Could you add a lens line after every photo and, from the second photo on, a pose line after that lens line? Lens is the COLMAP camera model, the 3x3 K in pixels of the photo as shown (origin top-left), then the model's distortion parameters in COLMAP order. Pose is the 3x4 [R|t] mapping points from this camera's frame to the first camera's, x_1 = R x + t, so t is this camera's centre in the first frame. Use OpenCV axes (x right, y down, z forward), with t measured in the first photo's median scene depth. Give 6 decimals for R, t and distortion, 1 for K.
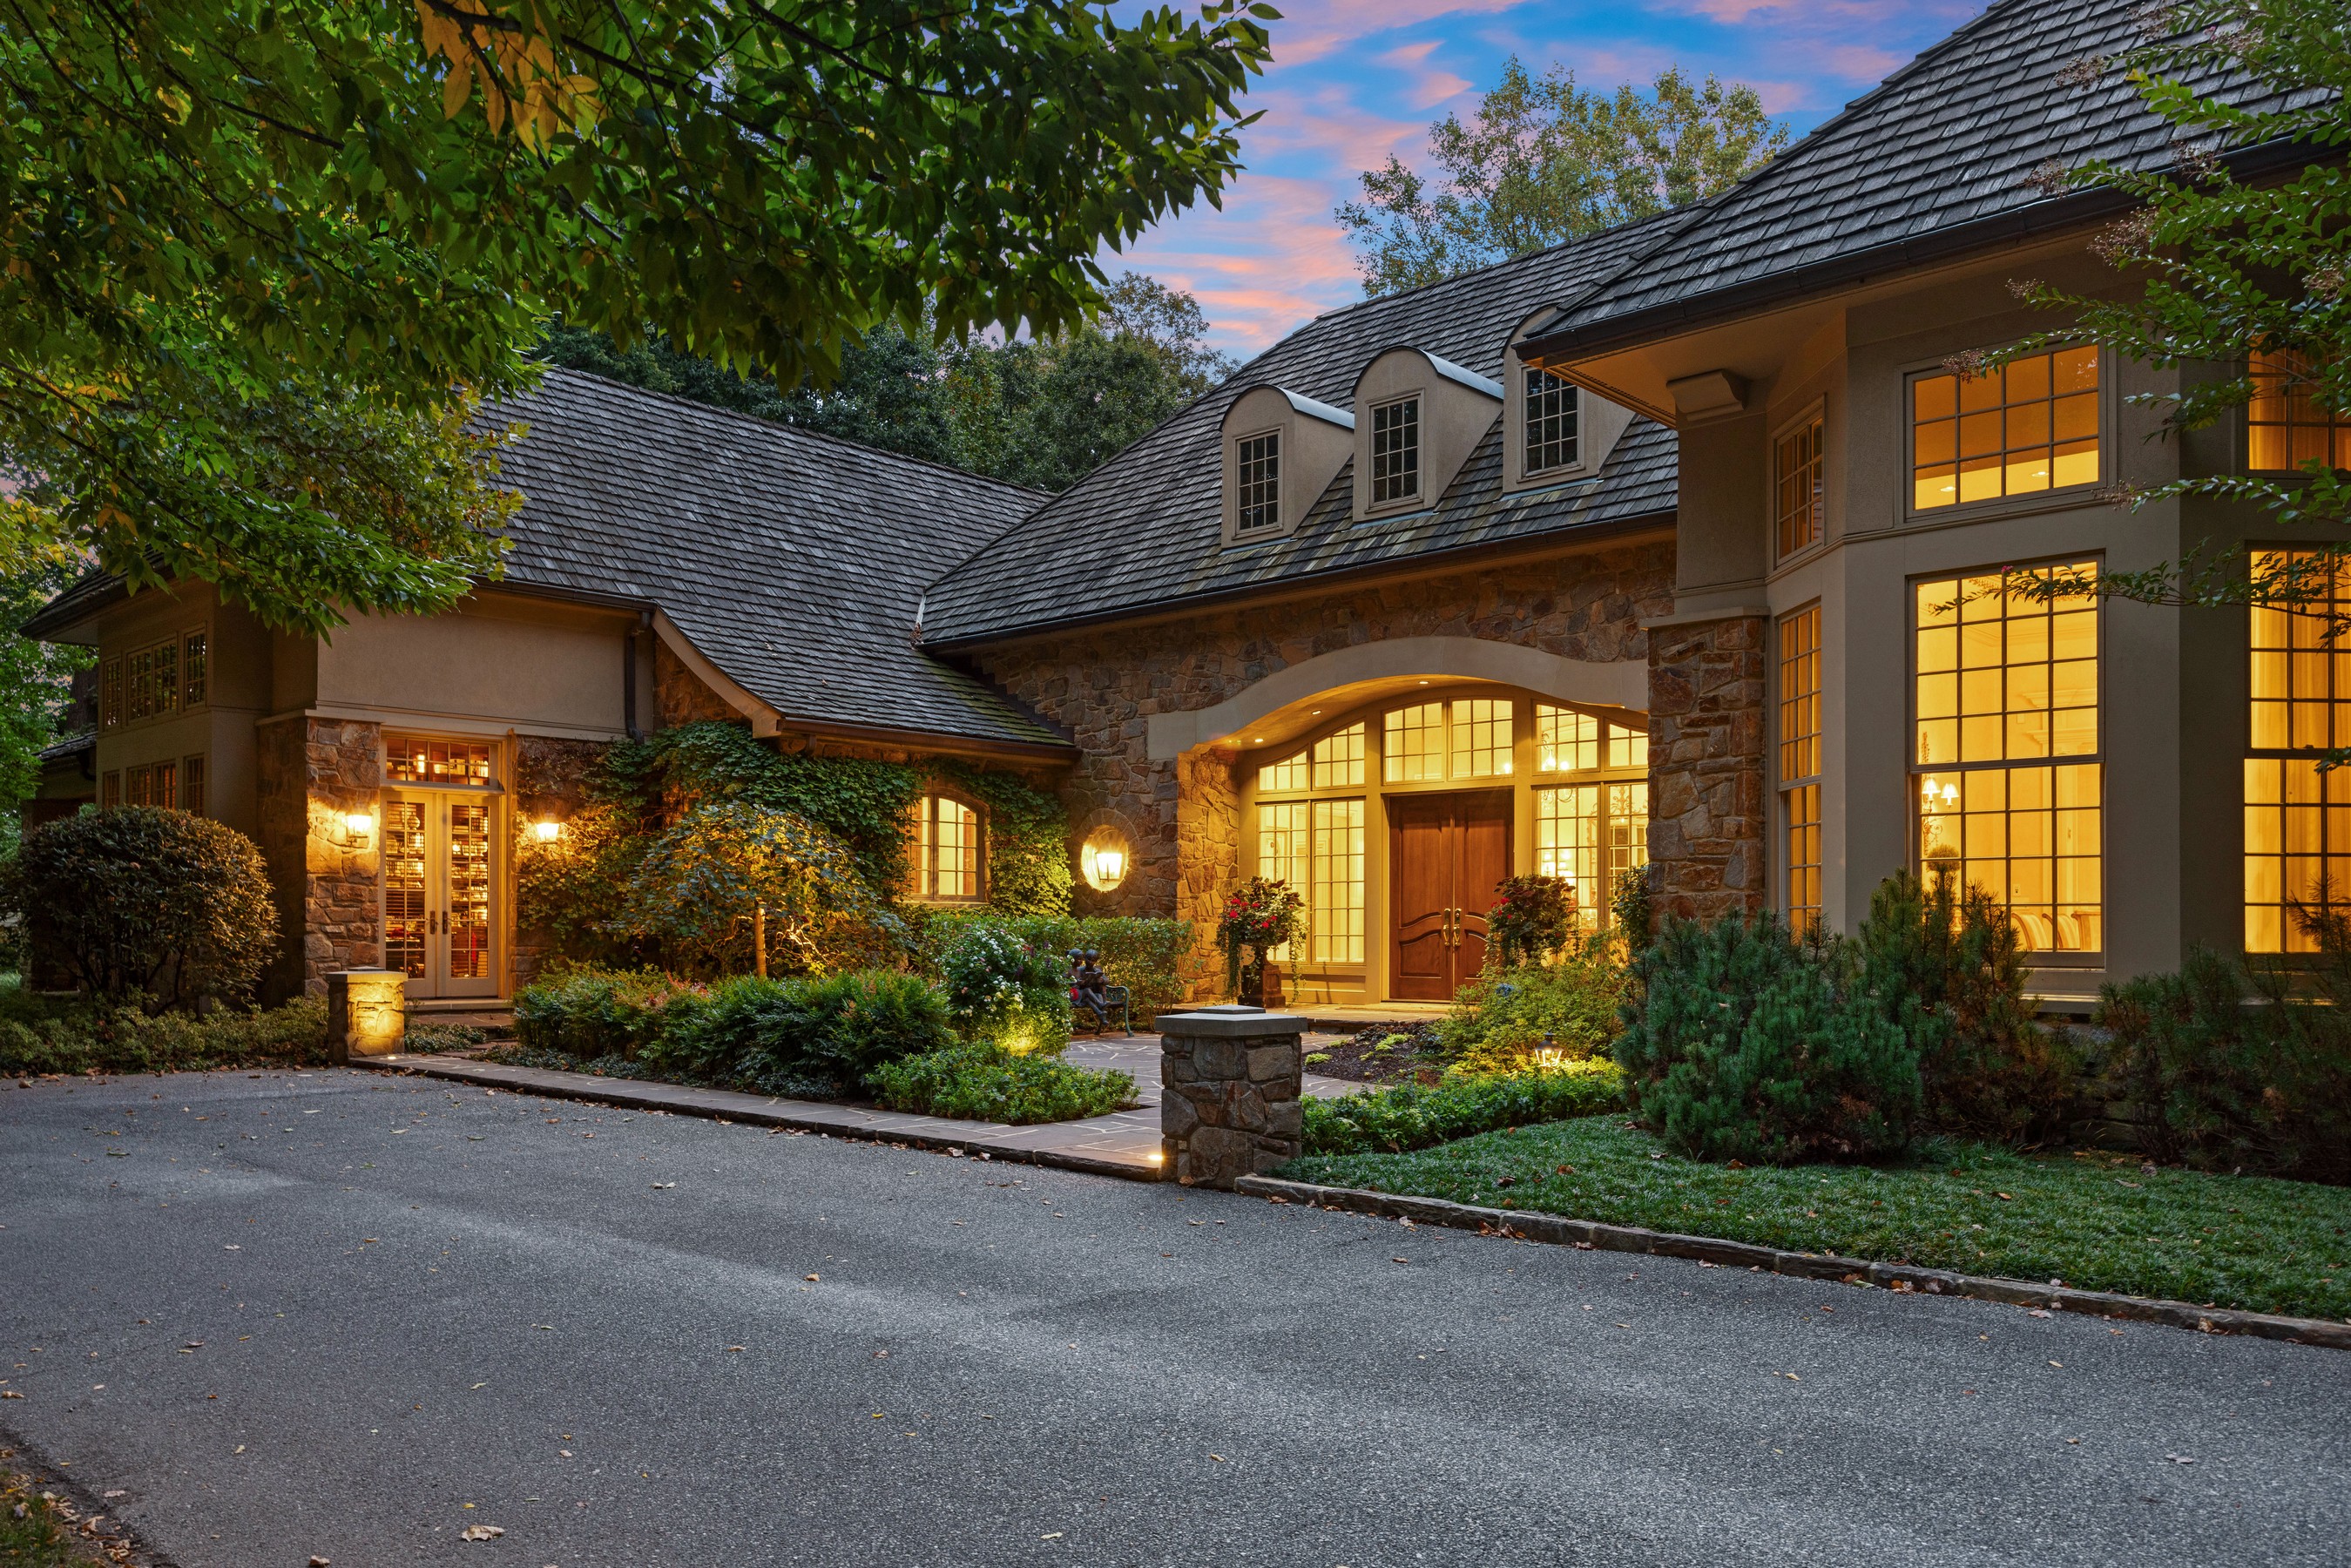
lens RADIAL K [[1707.5, 0, 1173.6], [0, 1707.5, 924.0], [0, 0, 1]] dist [-0.031037, 0.001007]
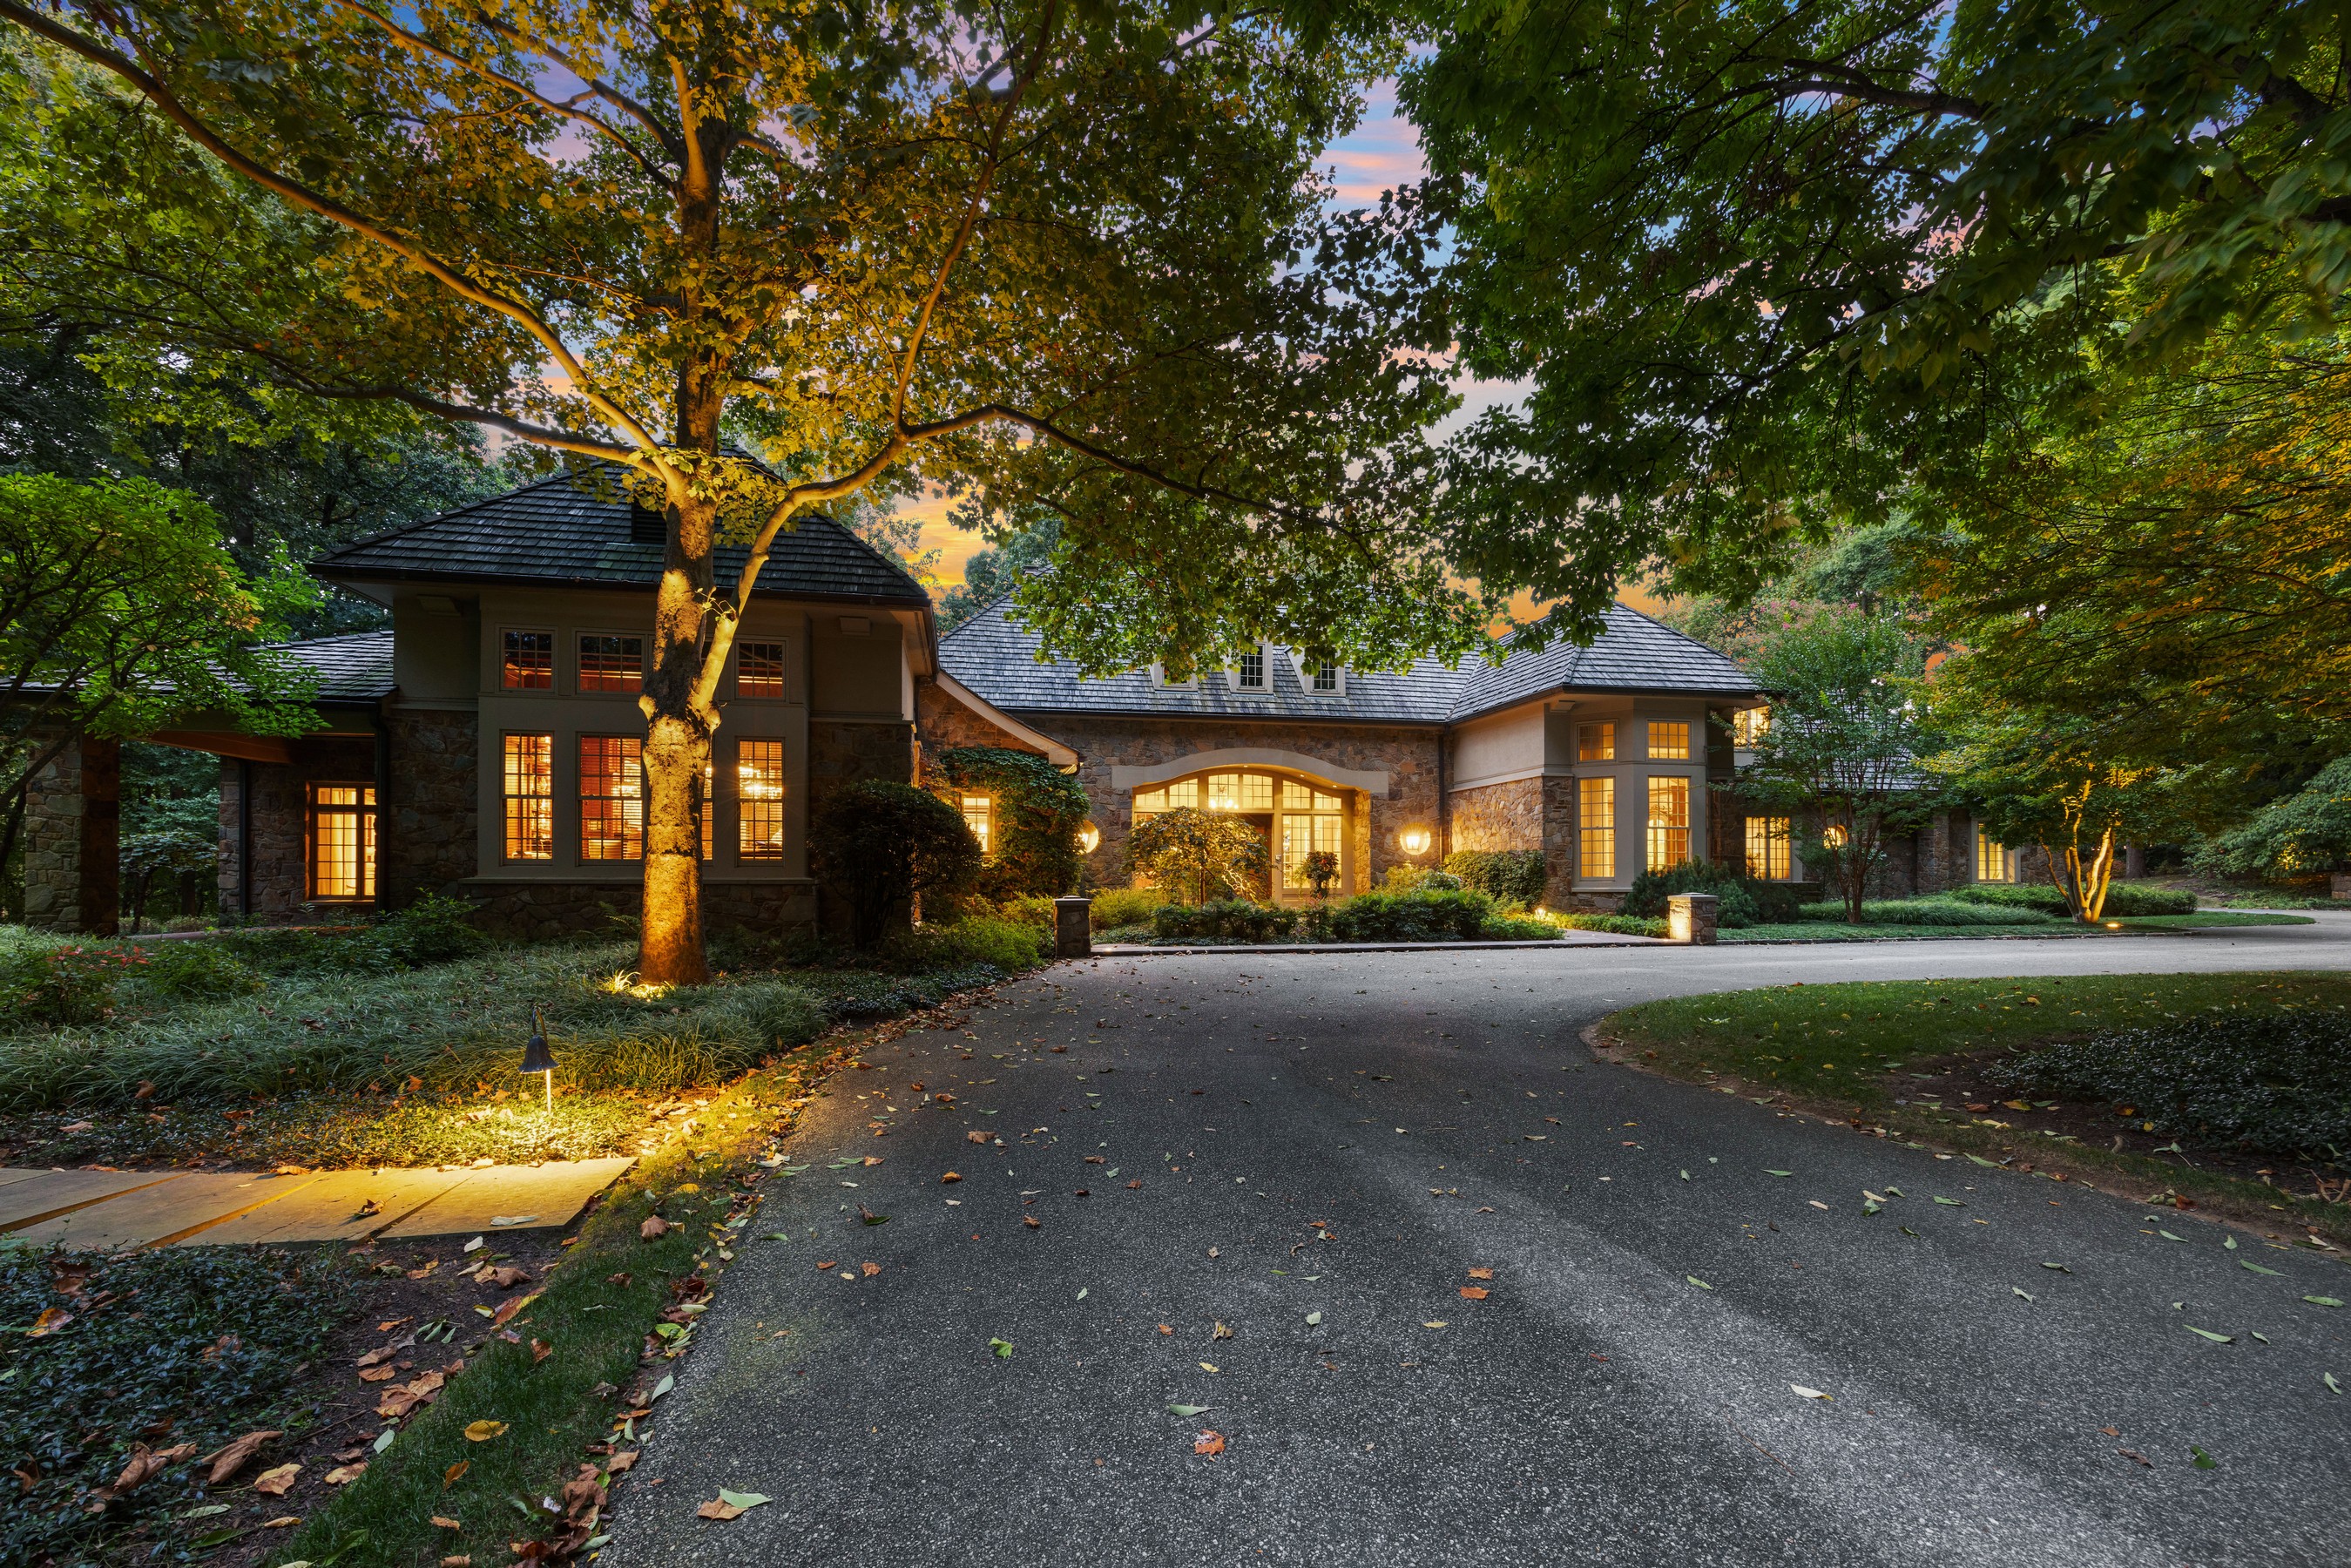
lens RADIAL K [[954.8, 0, 1170.0], [0, 954.8, 866.6], [0, 0, 1]] dist [-0.000058, 0.000004]
pose [[0.586253, 0.005998, 0.810106, -0.944914], [0.000129, 0.999972, -0.007497, 0.004094], [-0.810128, 0.004500, 0.586236, 0.320688]]
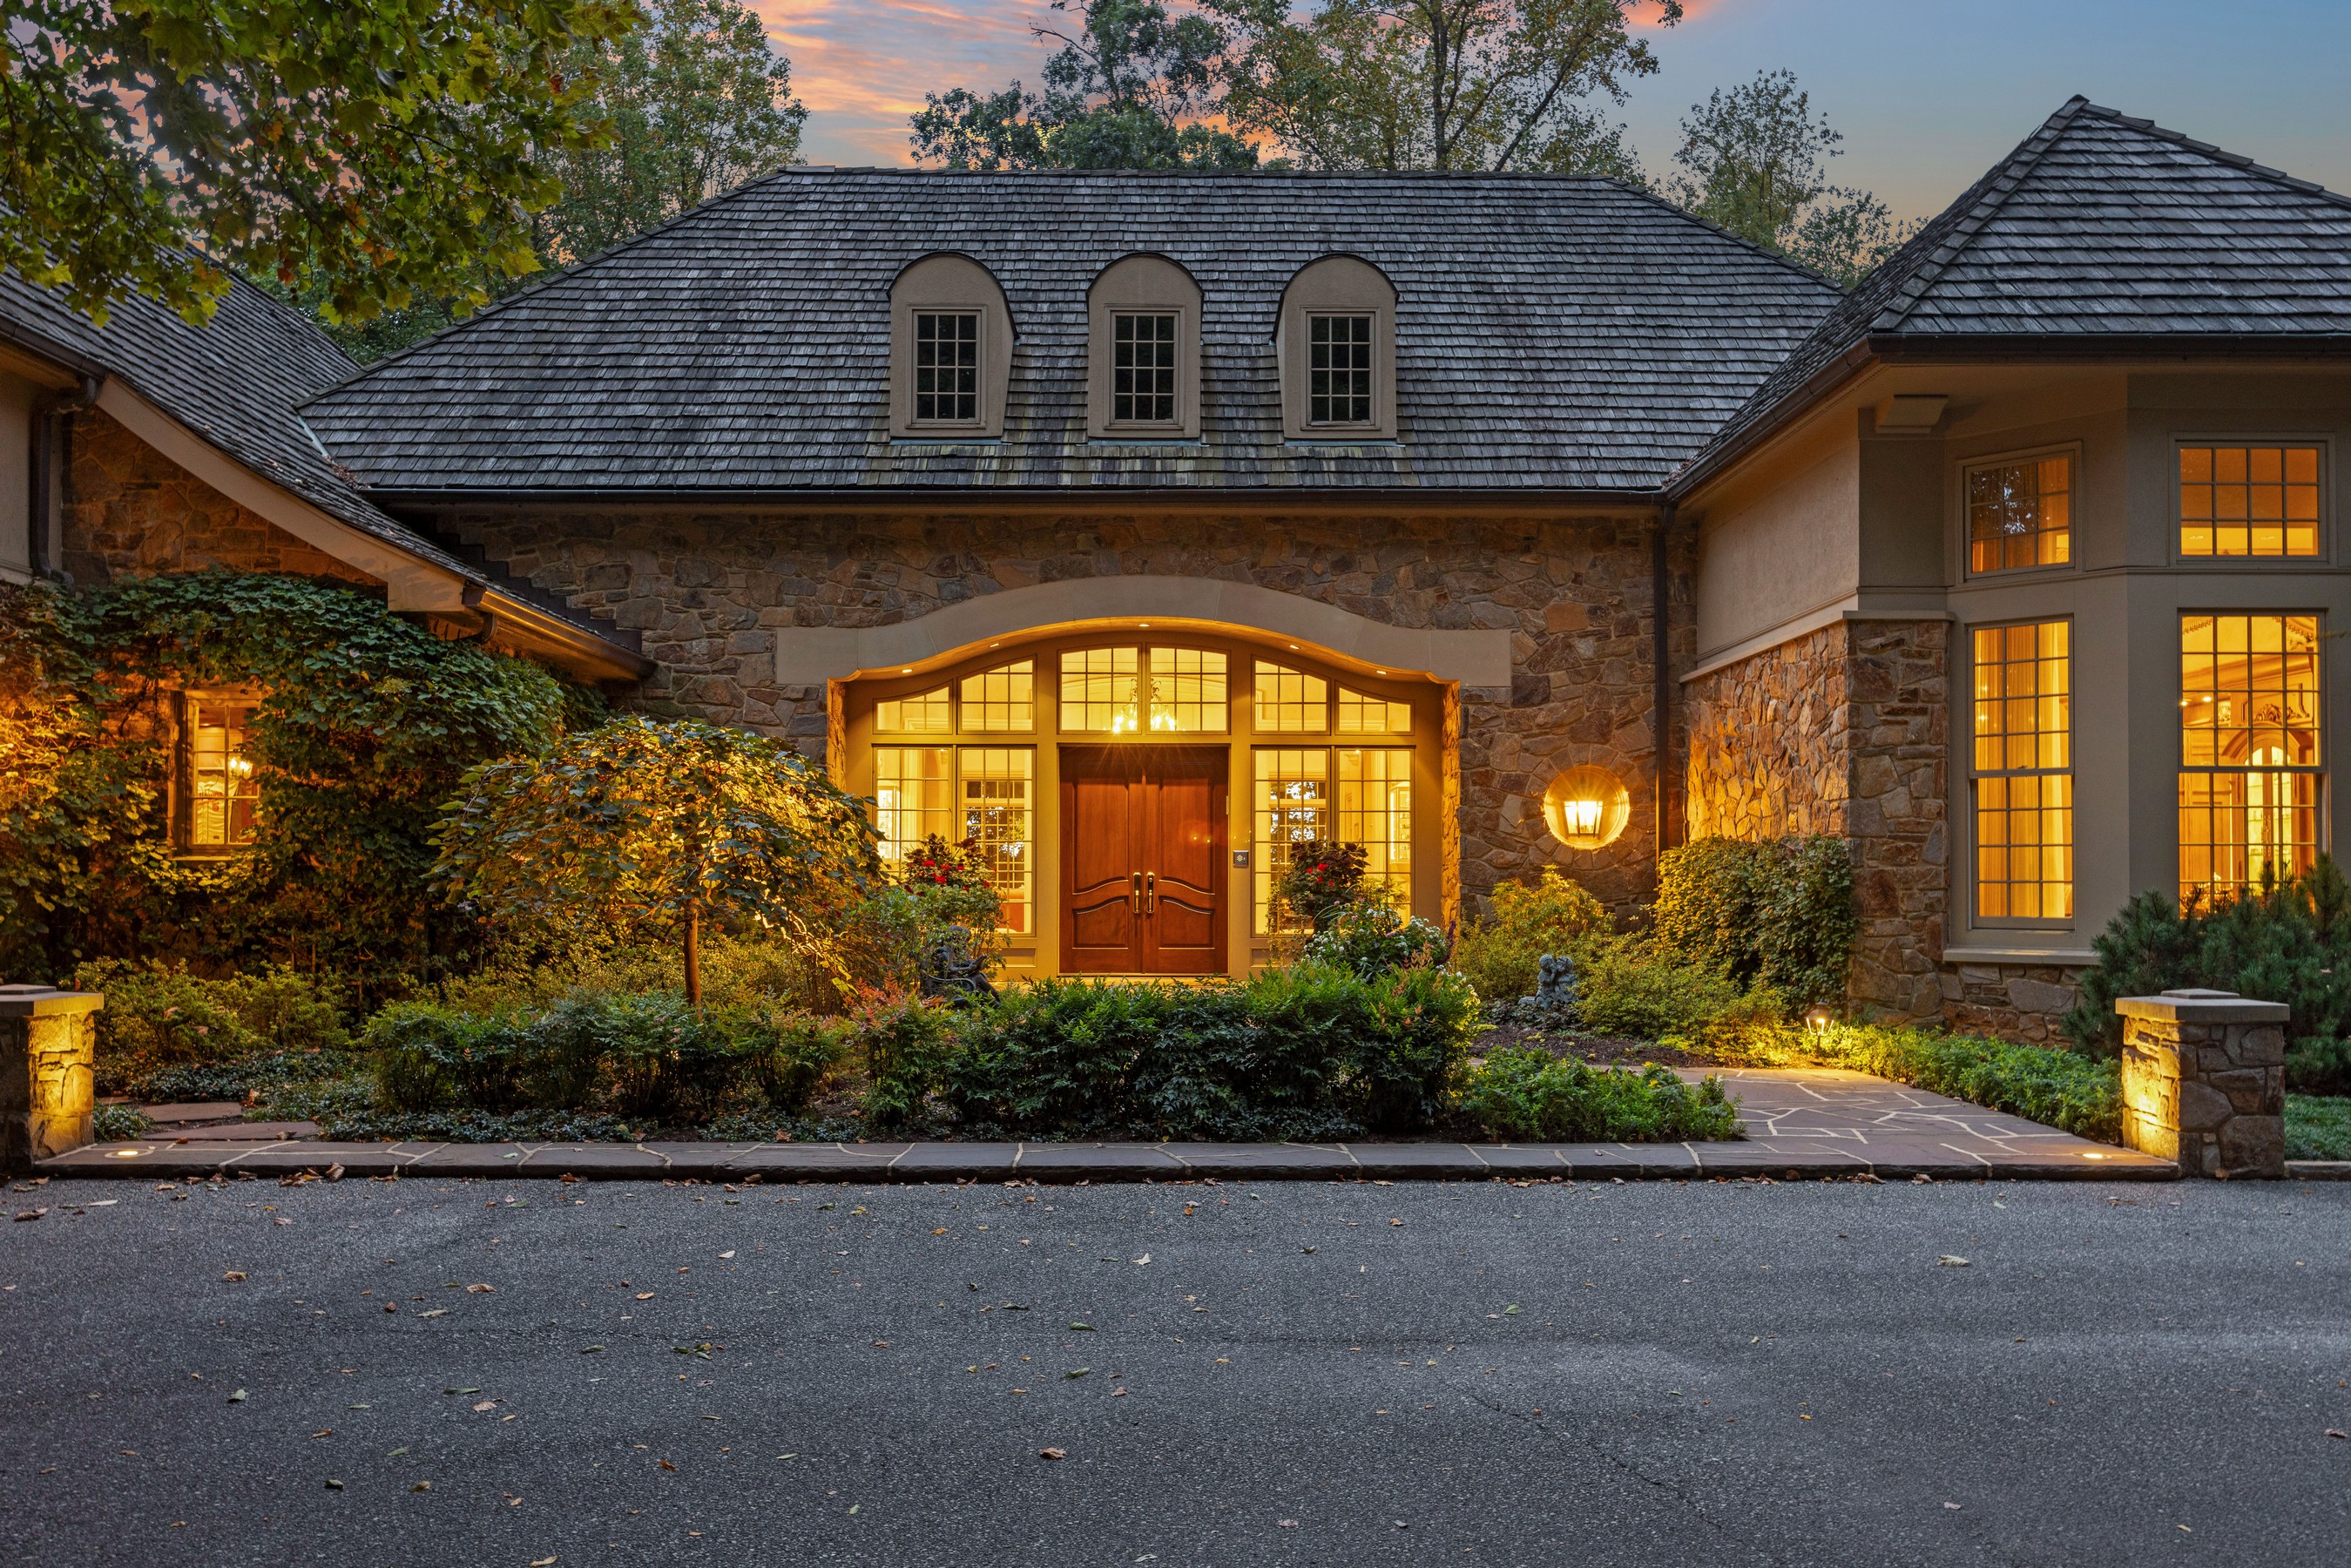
lens RADIAL K [[1785.5, 0, 1179.5], [0, 1785.5, 841.5], [0, 0, 1]] dist [-0.000954, 0.001544]
pose [[0.729090, 0.014955, 0.684254, -0.482596], [-0.001726, 0.999798, -0.020012, -0.006889], [-0.684416, 0.013409, 0.728969, 0.288816]]
